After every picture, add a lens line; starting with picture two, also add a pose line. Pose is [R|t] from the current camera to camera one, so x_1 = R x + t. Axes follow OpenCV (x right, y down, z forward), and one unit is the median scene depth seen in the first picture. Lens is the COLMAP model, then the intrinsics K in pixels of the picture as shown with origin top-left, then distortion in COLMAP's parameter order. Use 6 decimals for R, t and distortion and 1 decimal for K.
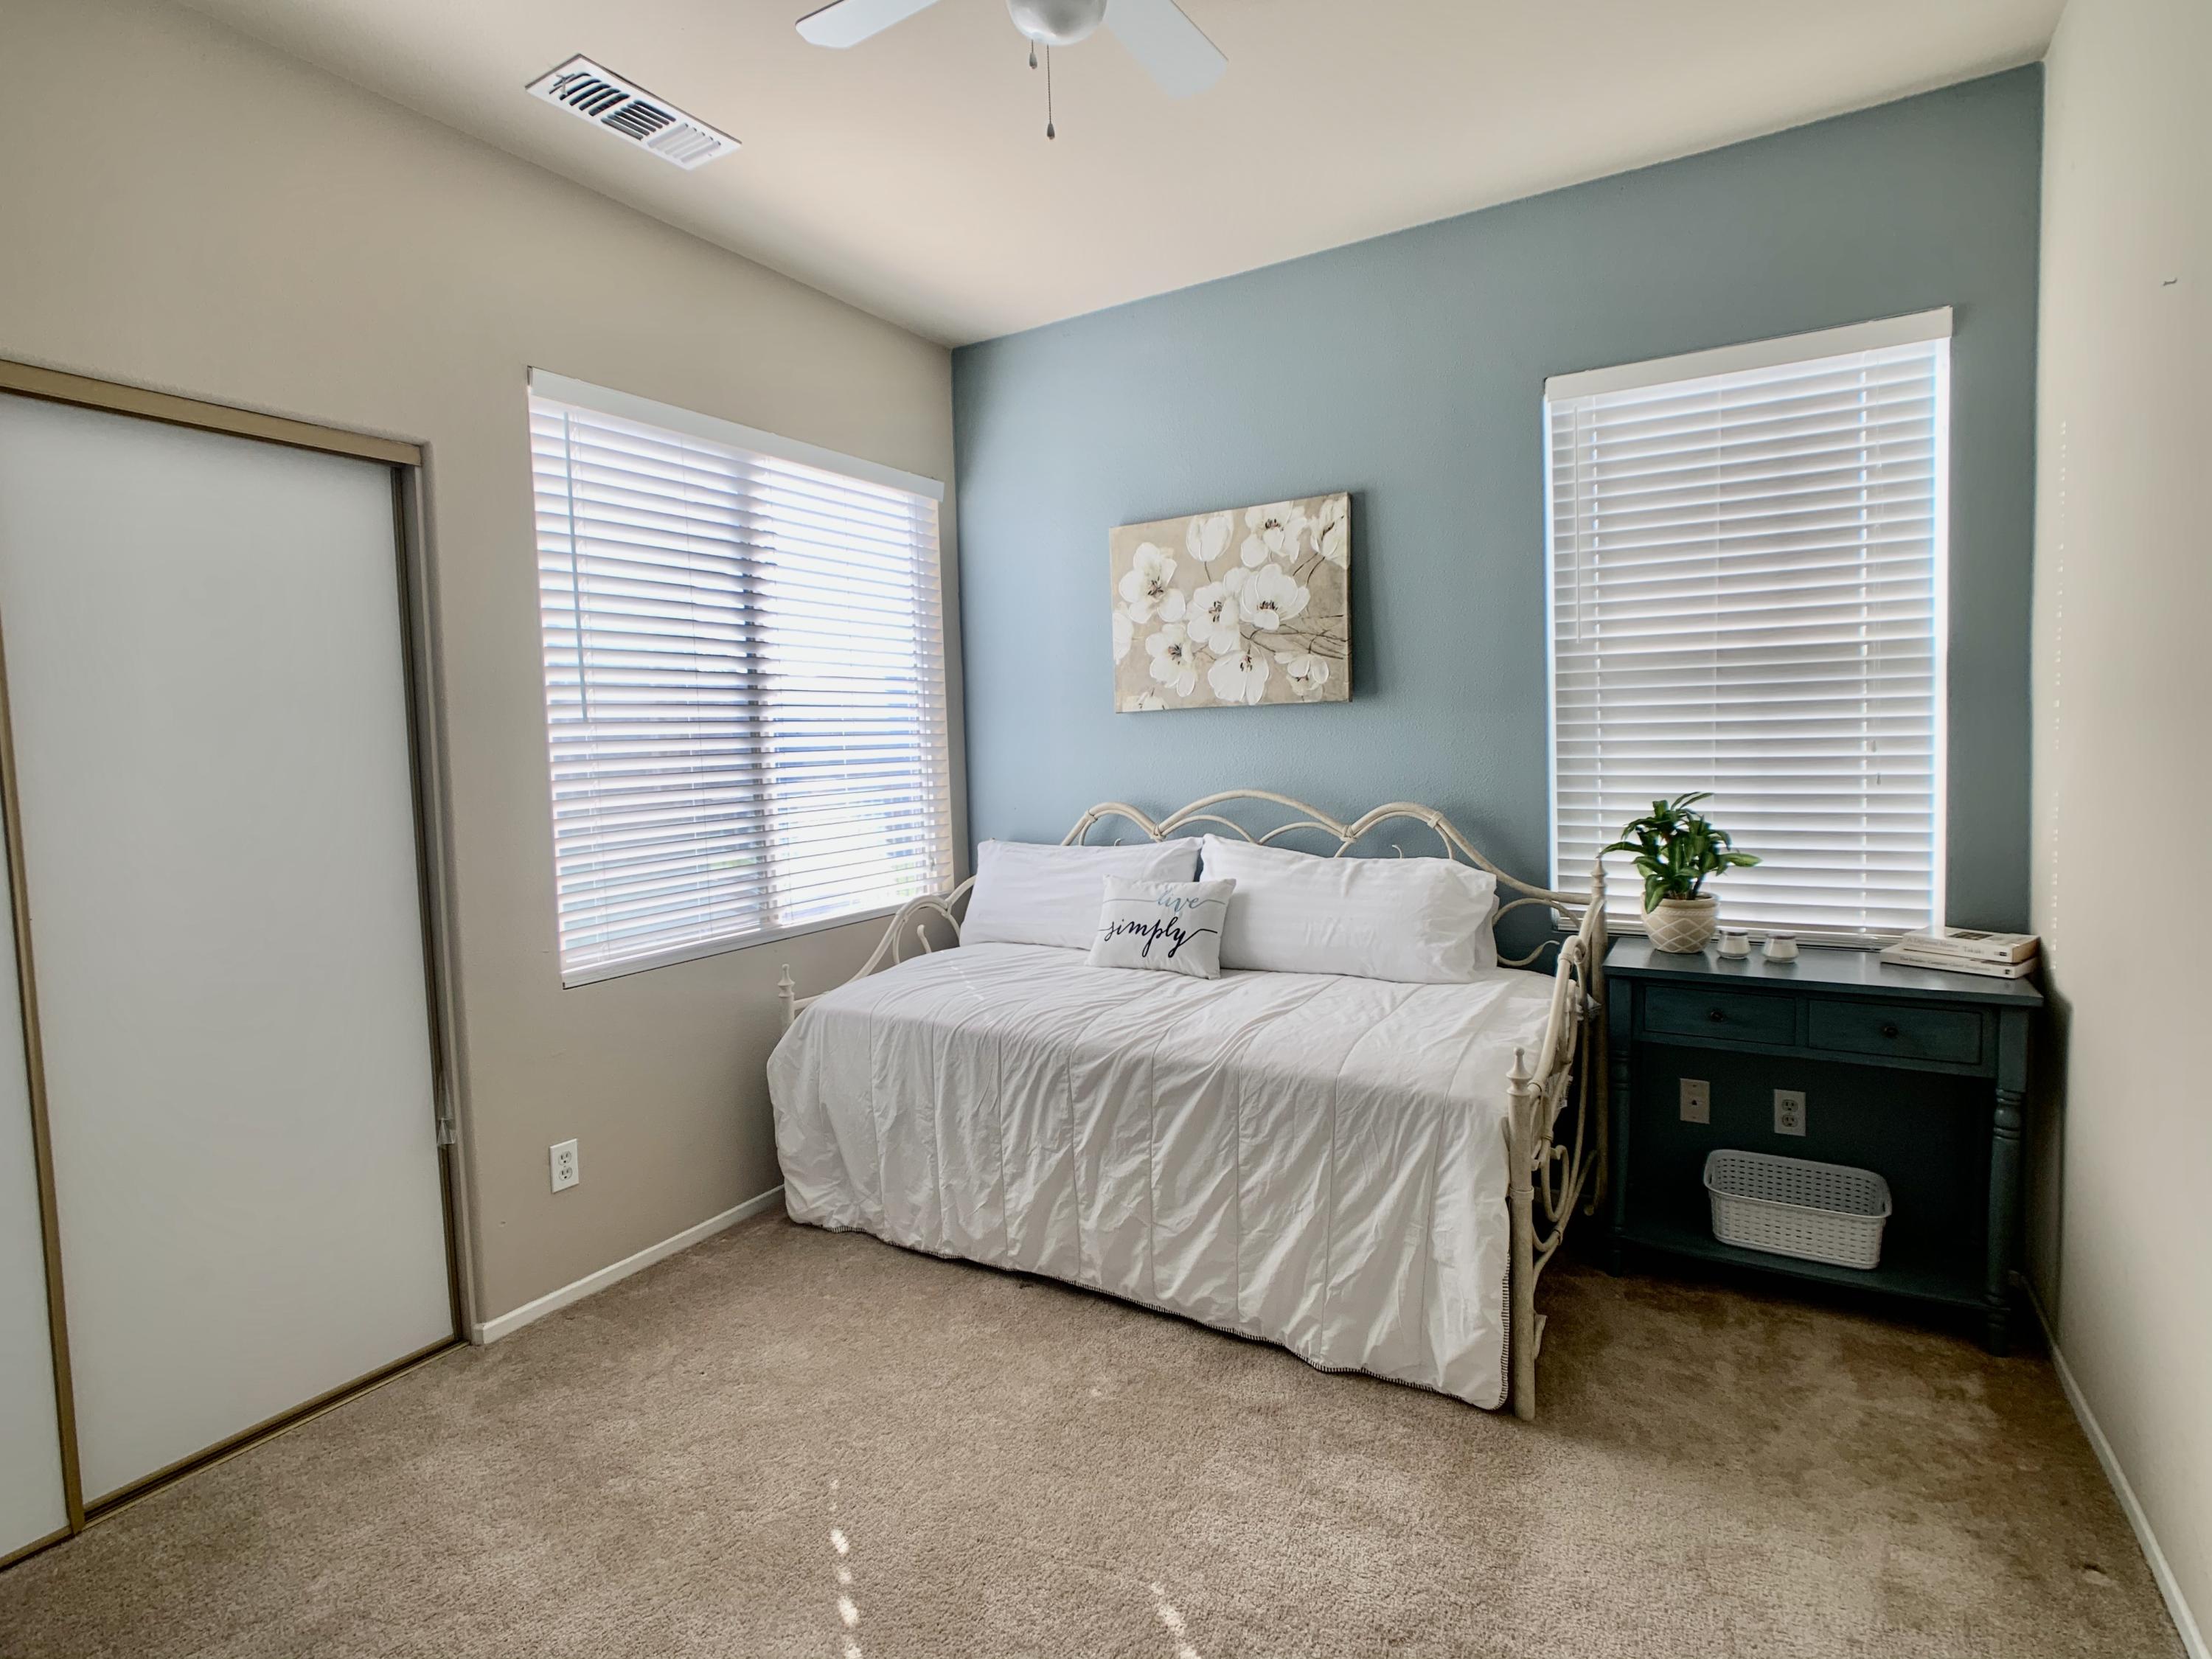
lens RADIAL K [[1093.4, 0, 1110.3], [0, 1093.4, 802.6], [0, 0, 1]] dist [-0.009437, 0.000510]
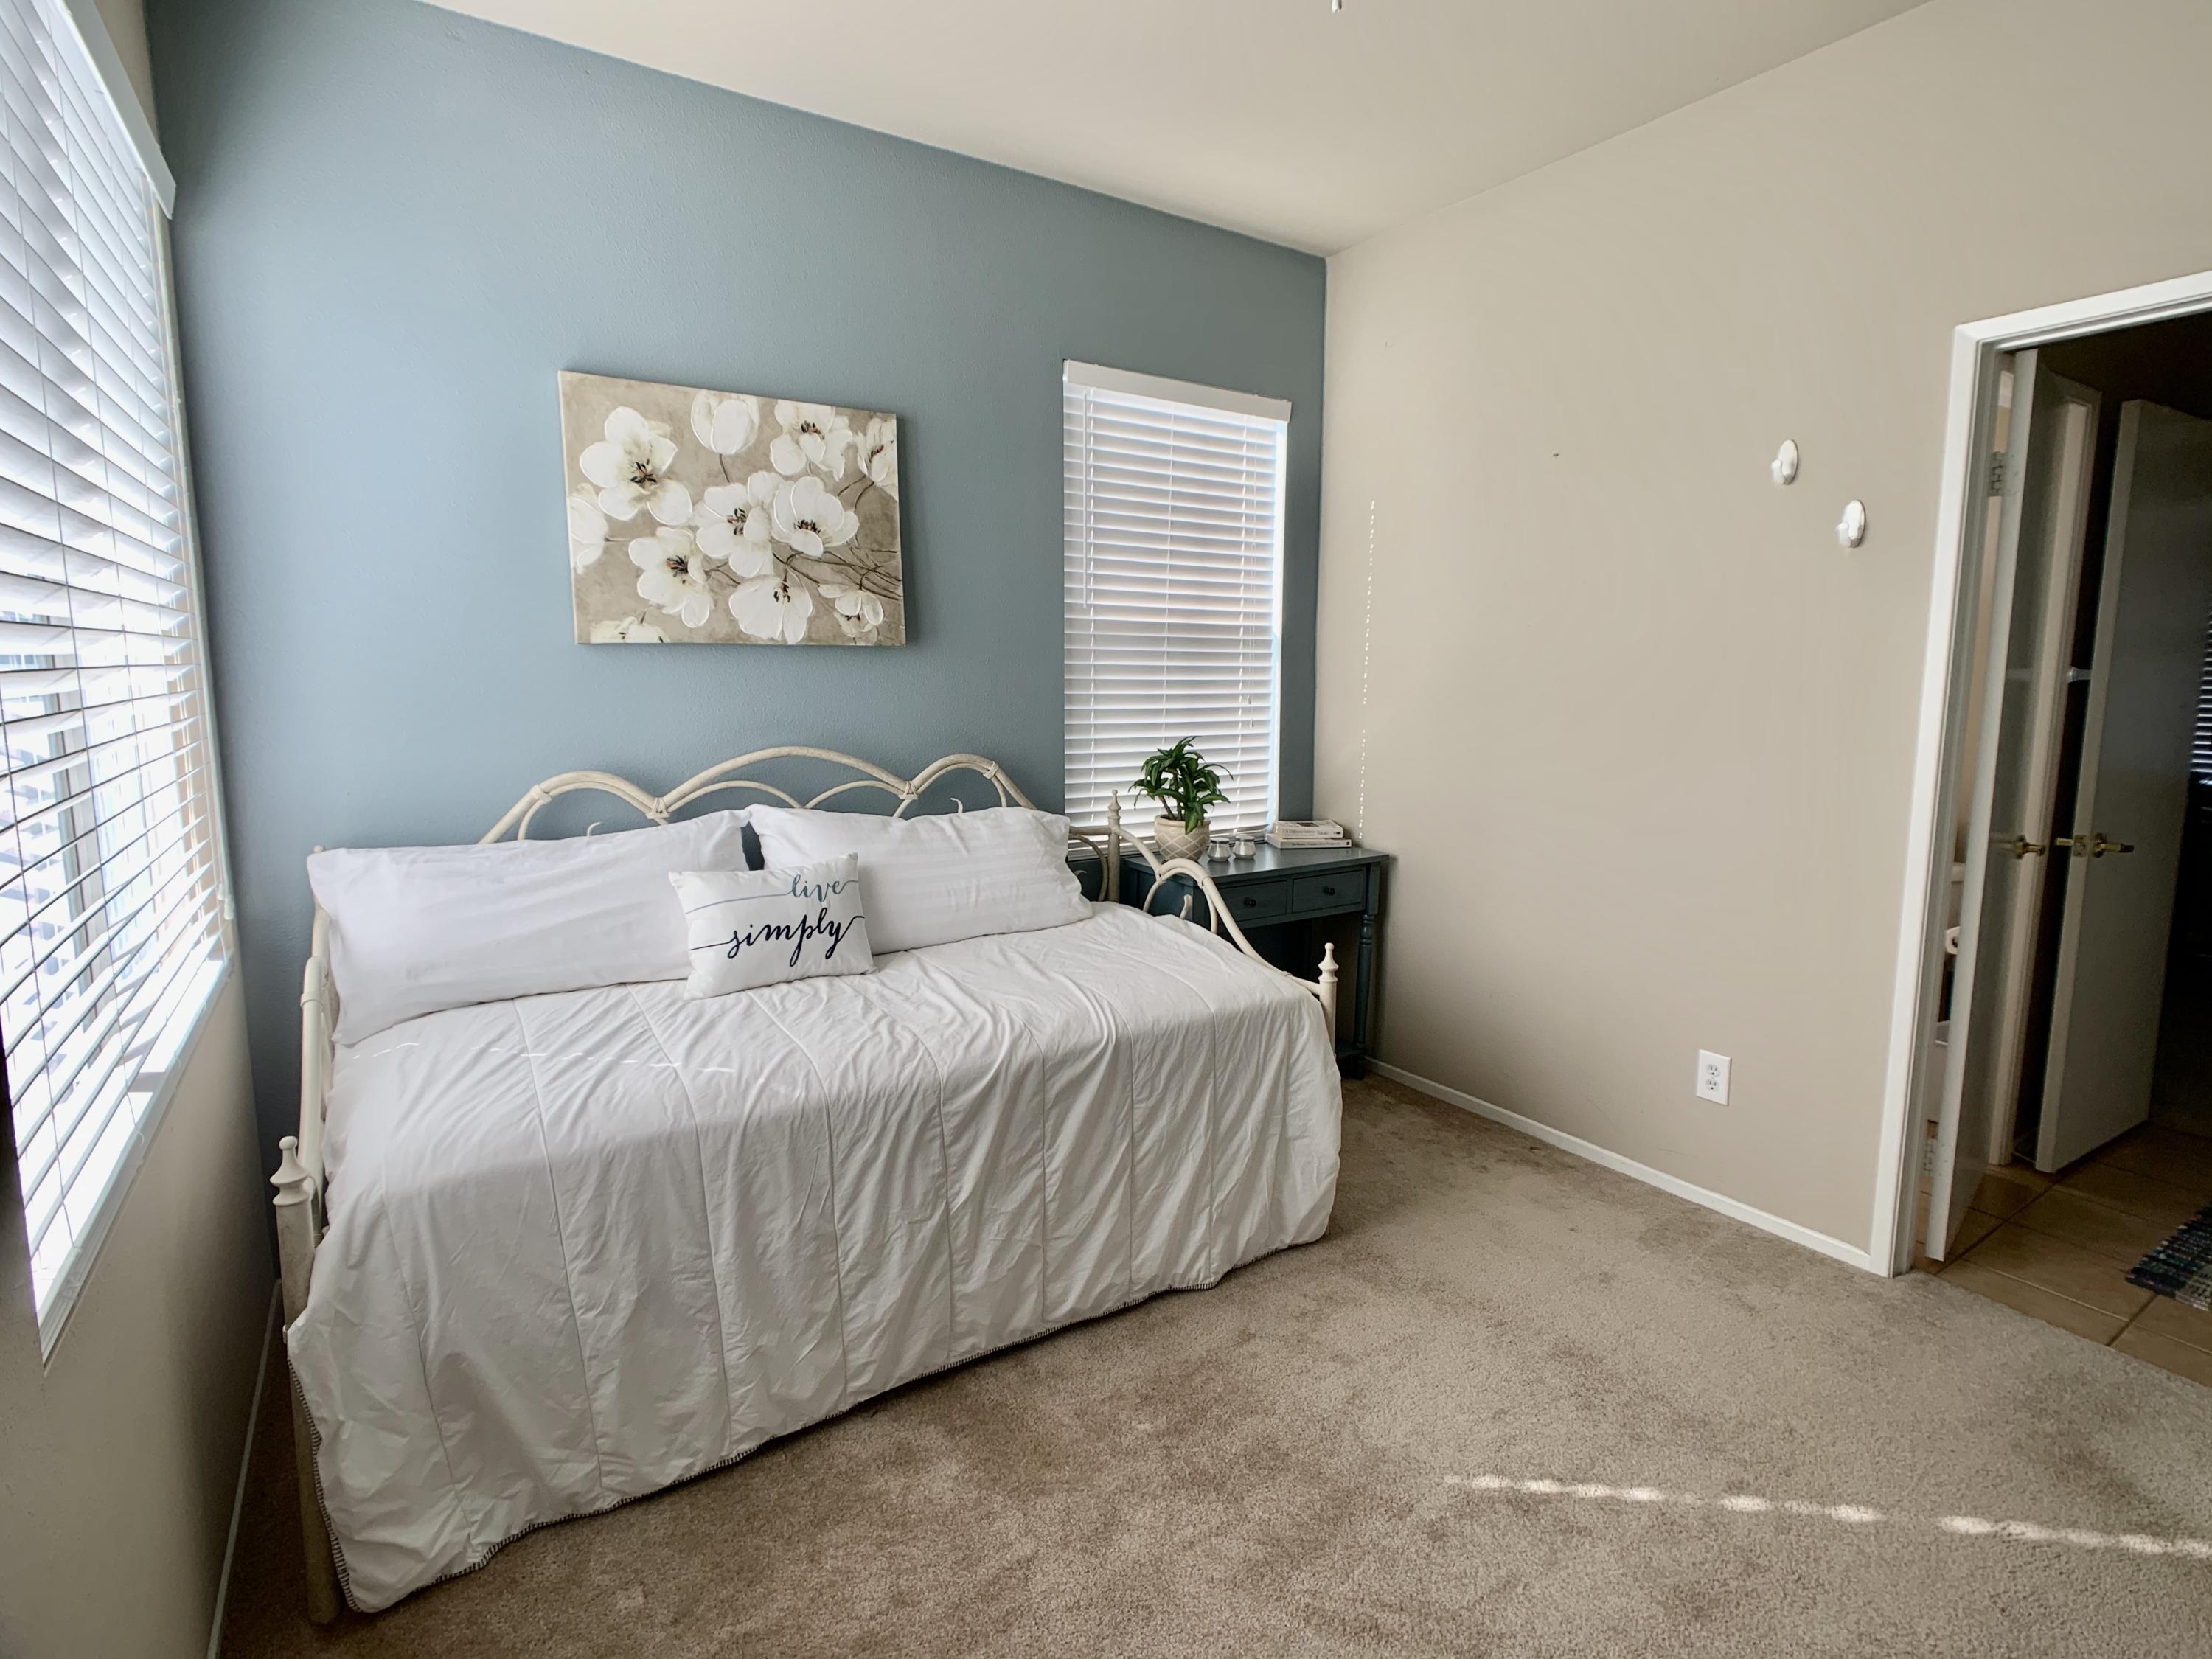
lens RADIAL K [[1093.4, 0, 1110.3], [0, 1093.4, 802.6], [0, 0, 1]] dist [-0.009437, 0.000510]
pose [[0.429706, -0.082326, 0.899208, -0.572371], [0.029531, 0.996584, 0.077130, -0.028992], [-0.902486, -0.006589, 0.430669, 0.466009]]
